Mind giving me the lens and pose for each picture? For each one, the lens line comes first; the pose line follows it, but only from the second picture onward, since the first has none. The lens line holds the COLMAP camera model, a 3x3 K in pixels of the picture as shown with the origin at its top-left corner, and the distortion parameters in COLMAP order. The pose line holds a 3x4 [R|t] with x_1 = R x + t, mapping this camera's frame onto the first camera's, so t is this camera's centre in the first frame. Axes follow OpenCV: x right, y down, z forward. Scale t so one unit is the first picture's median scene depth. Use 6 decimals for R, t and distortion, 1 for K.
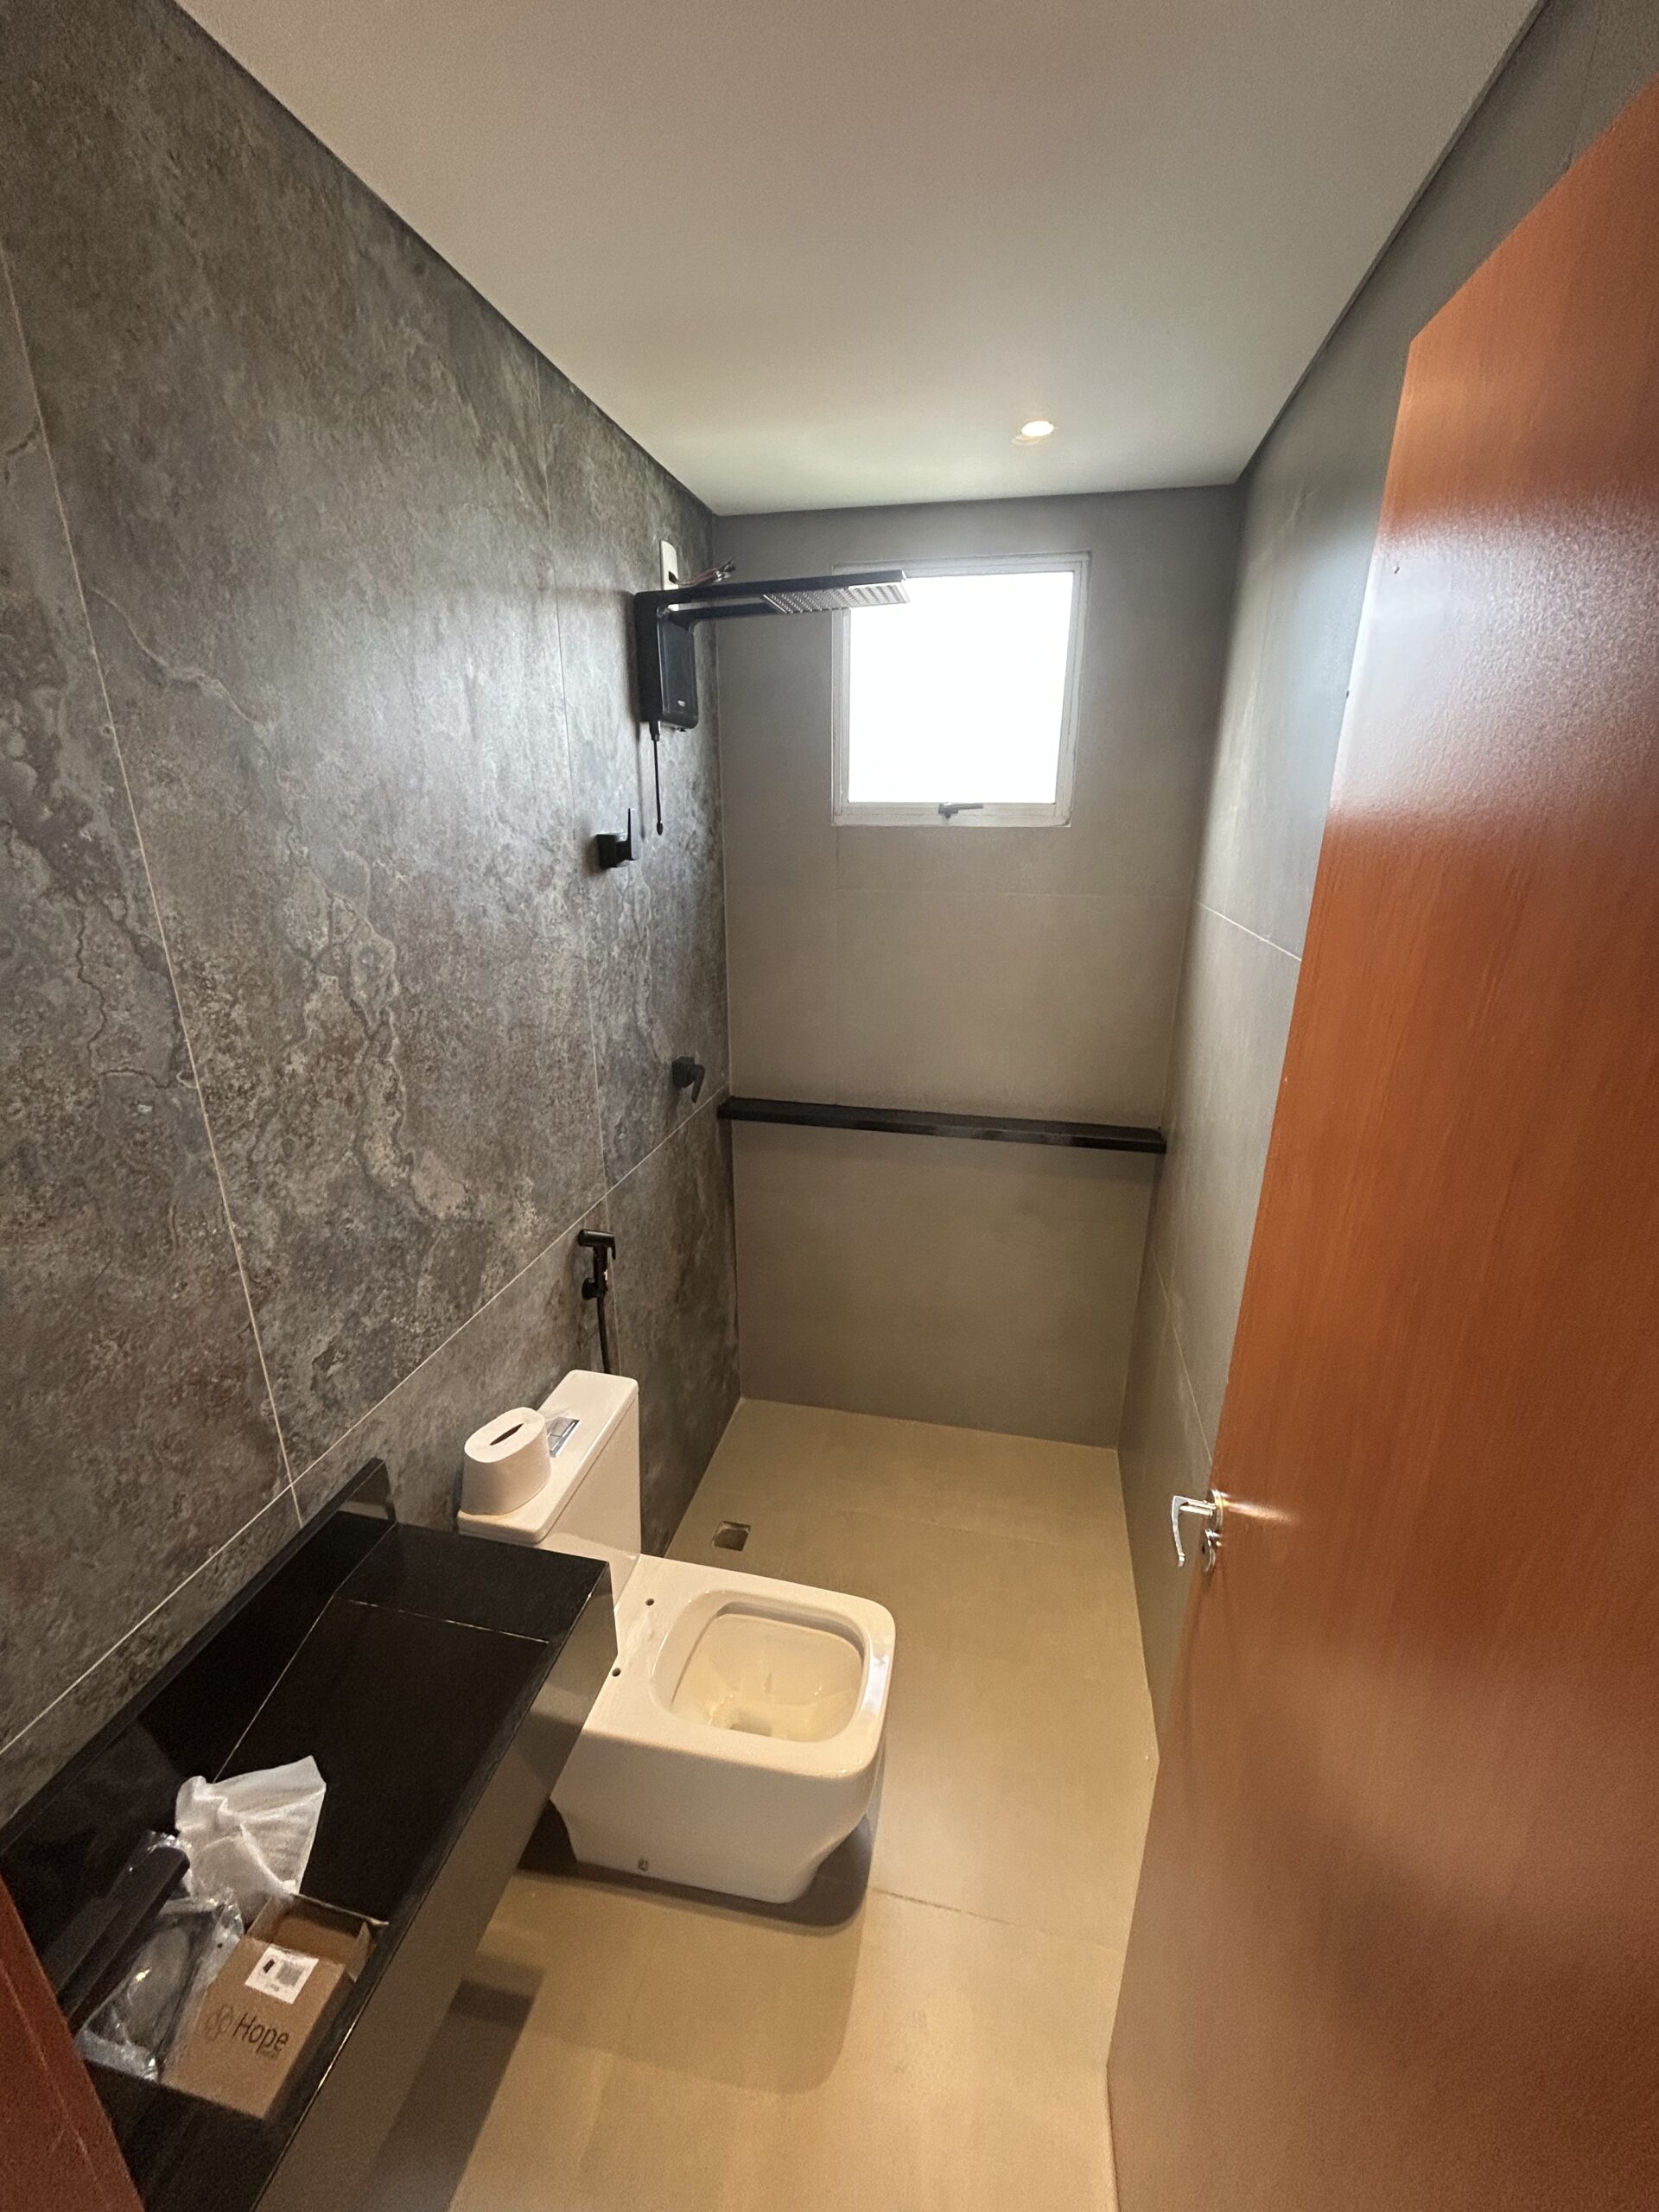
lens RADIAL K [[879.0, 0, 836.3], [0, 879.0, 1095.8], [0, 0, 1]] dist [0.000382, 0.000235]
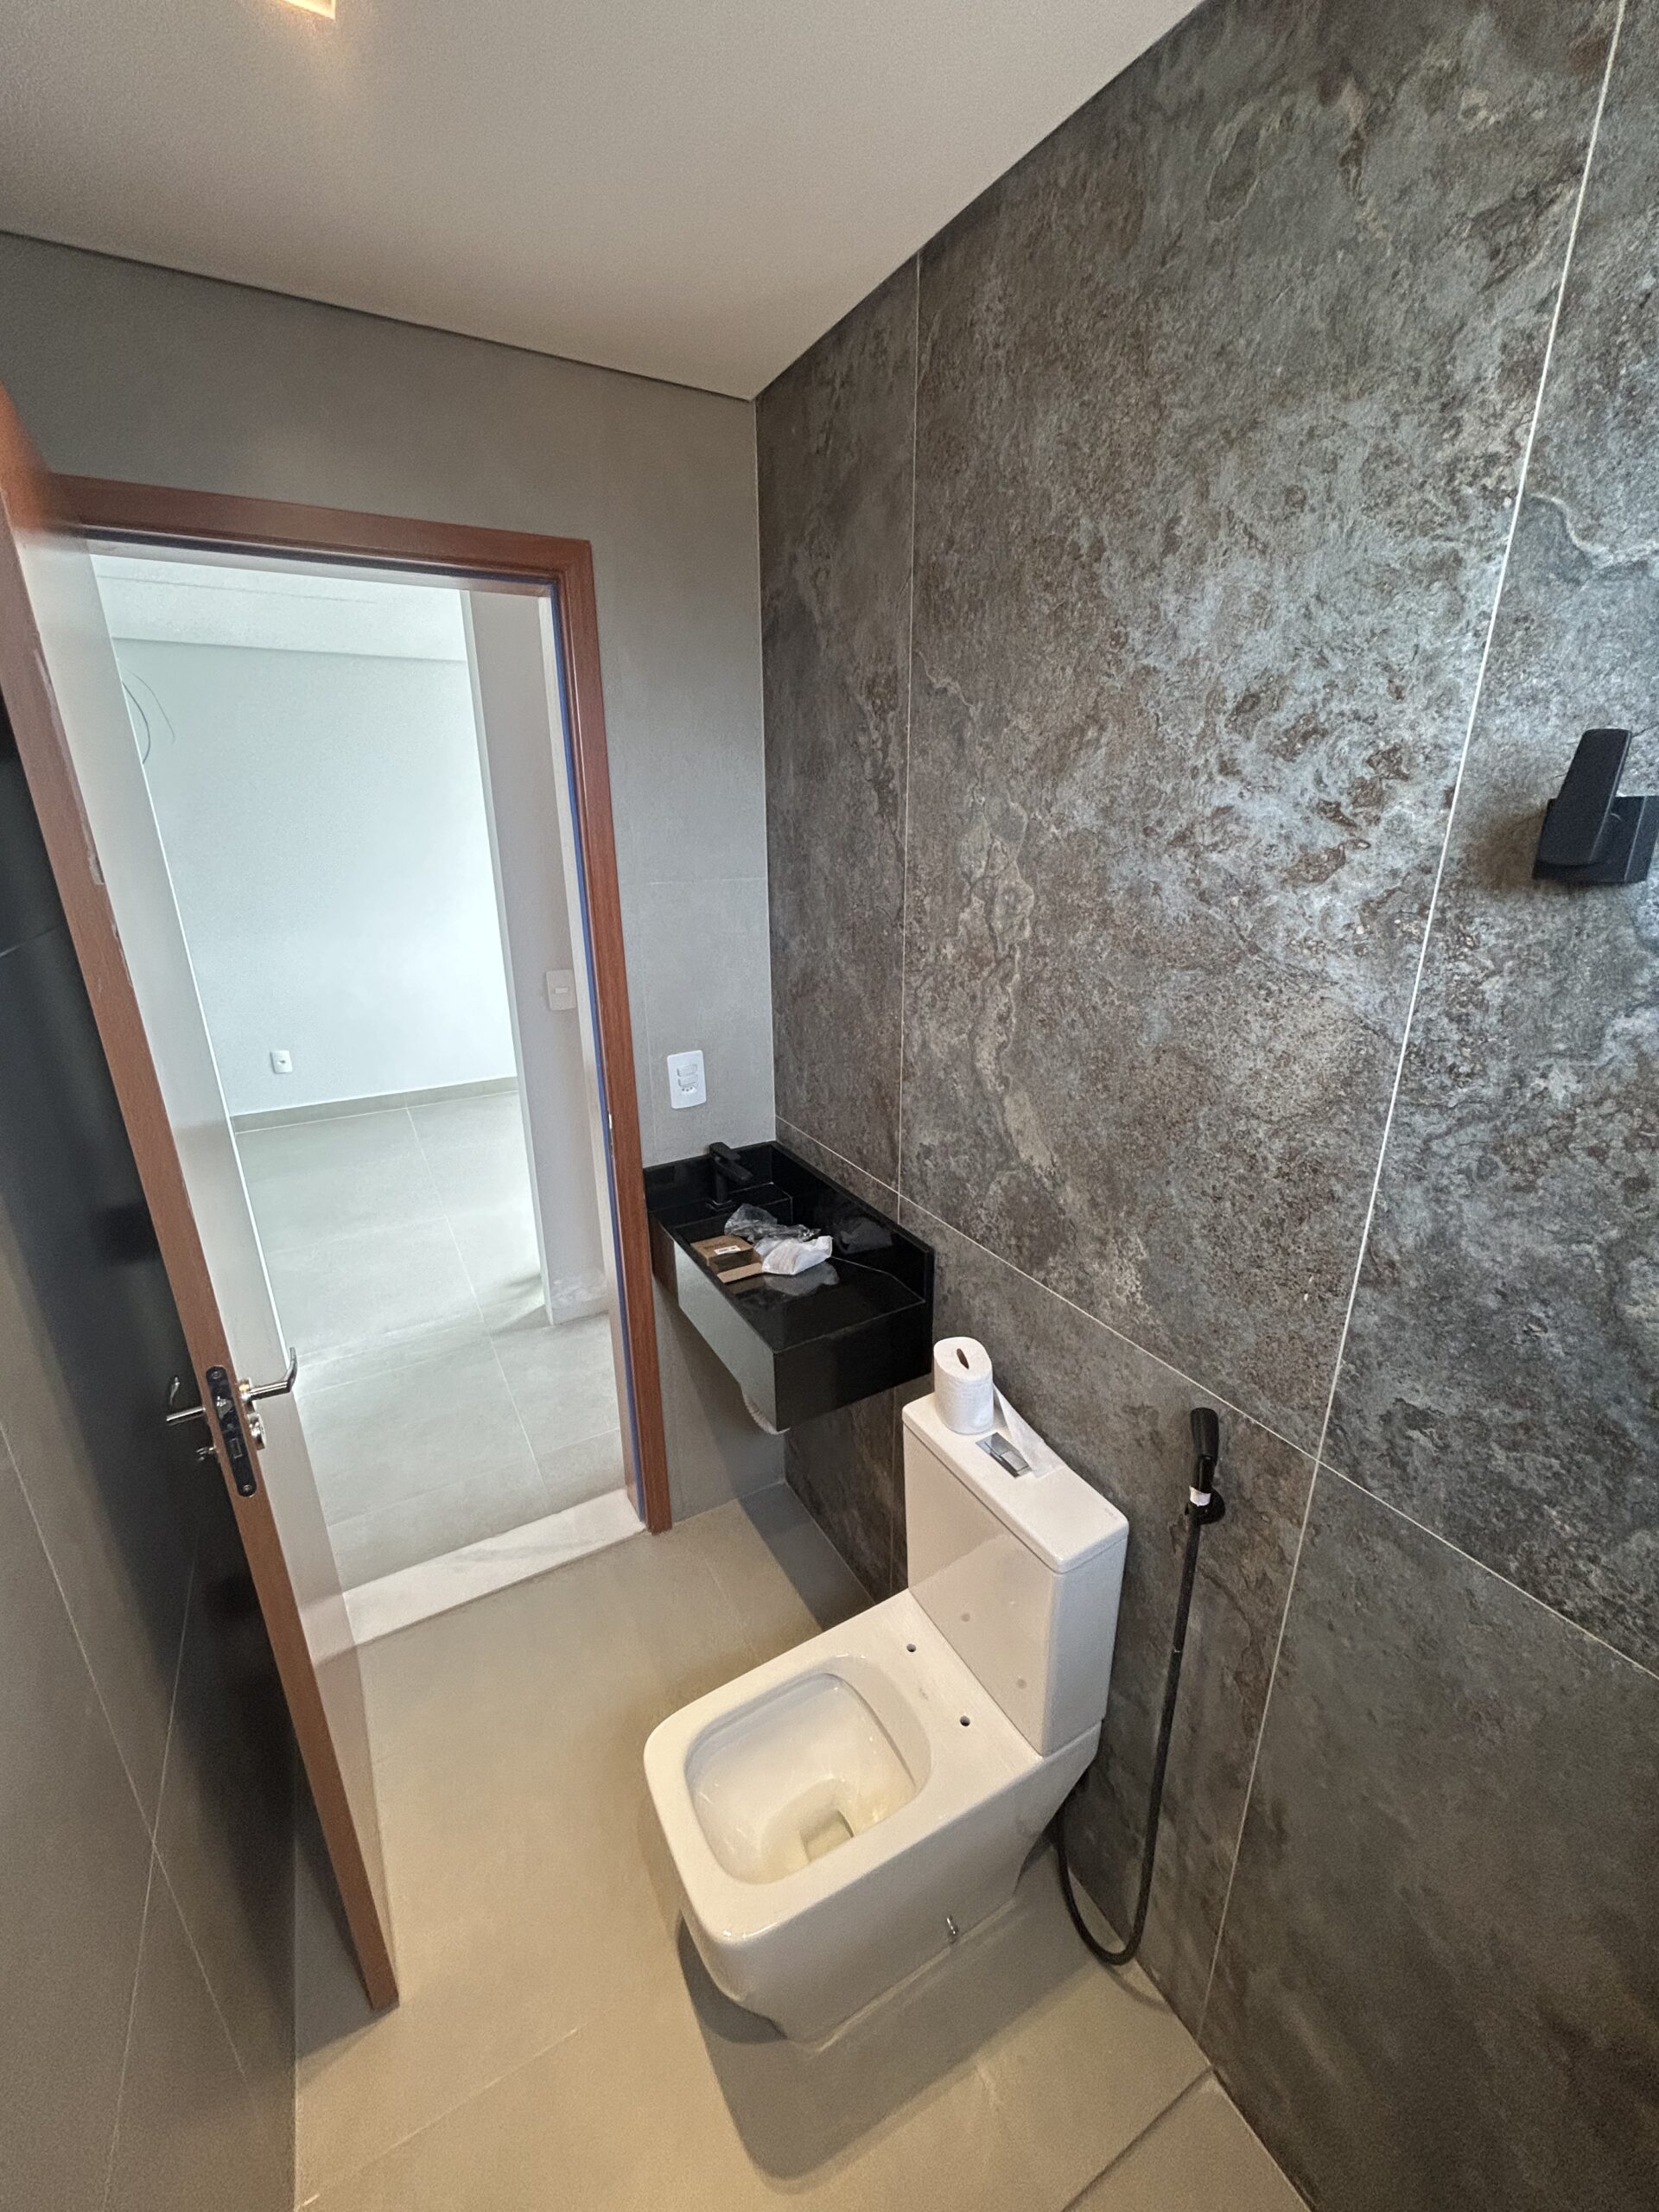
lens RADIAL K [[879.0, 0, 836.3], [0, 879.0, 1095.8], [0, 0, 1]] dist [0.000382, 0.000235]
pose [[-0.741743, 0.209004, -0.637287, 0.321185], [-0.210592, 0.829567, 0.517174, -0.294791], [0.636764, 0.517818, -0.571311, 1.083564]]
